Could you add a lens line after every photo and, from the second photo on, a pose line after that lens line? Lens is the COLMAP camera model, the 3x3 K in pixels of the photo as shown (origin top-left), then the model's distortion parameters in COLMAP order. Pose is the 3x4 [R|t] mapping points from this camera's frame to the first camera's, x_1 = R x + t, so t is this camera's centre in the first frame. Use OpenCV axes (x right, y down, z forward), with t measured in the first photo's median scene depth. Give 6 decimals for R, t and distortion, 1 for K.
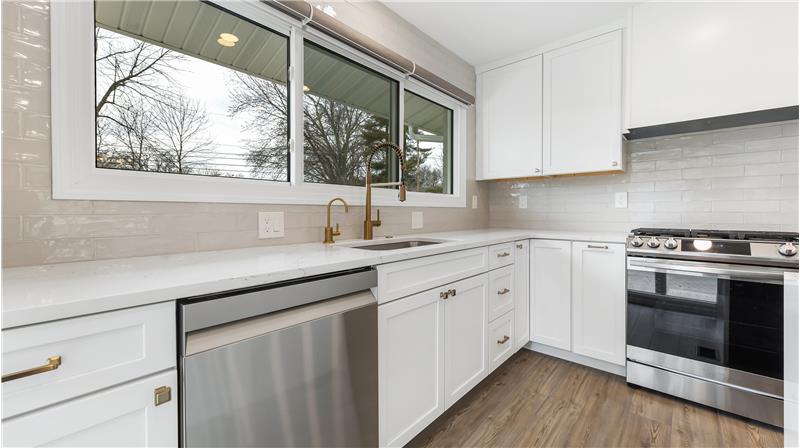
lens RADIAL K [[318.8, 0, 400.1], [0, 318.8, 213.6], [0, 0, 1]] dist [0.003999, 0.000504]
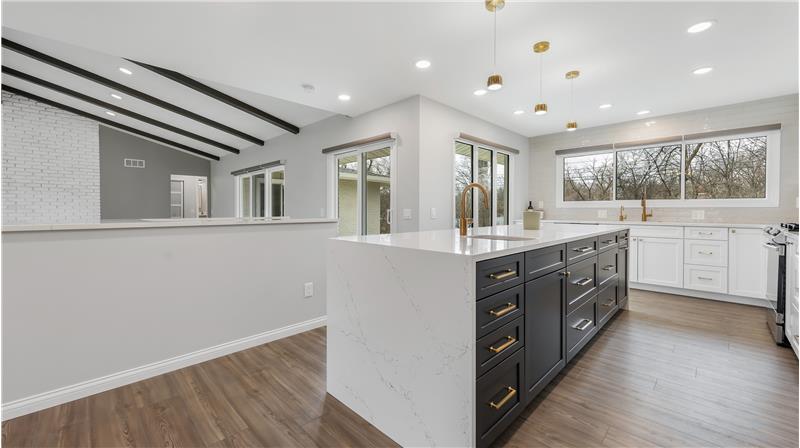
lens RADIAL K [[318.8, 0, 403.5], [0, 318.8, 216.8], [0, 0, 1]] dist [0.003999, 0.000504]
pose [[-0.061443, 0.023067, -0.997844, 1.508831], [-0.004006, 0.999719, 0.023357, -0.003700], [0.998103, 0.005433, -0.061333, -0.429480]]
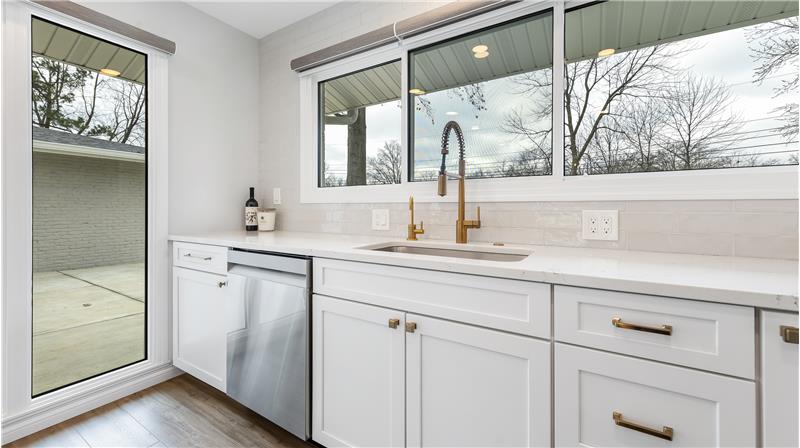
lens RADIAL K [[318.8, 0, 407.7], [0, 318.8, 211.4], [0, 0, 1]] dist [0.003999, 0.000504]
pose [[0.176059, 0.007944, -0.984348, 0.418817], [-0.006739, 0.999954, 0.006864, -0.003371], [0.984356, 0.005425, 0.176105, 0.434945]]
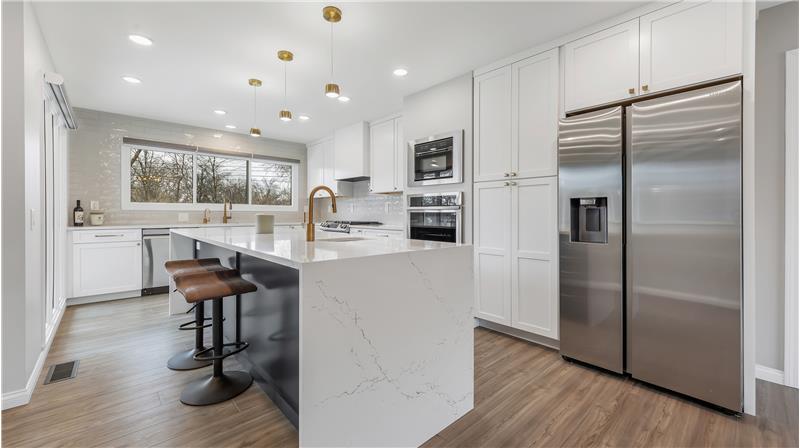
lens RADIAL K [[318.8, 0, 403.9], [0, 318.8, 217.4], [0, 0, 1]] dist [0.003999, 0.000504]
pose [[0.995296, 0.006023, -0.096696, 1.036521], [-0.005261, 0.999953, 0.008138, -0.000757], [0.096740, -0.007591, 0.995281, -0.970154]]
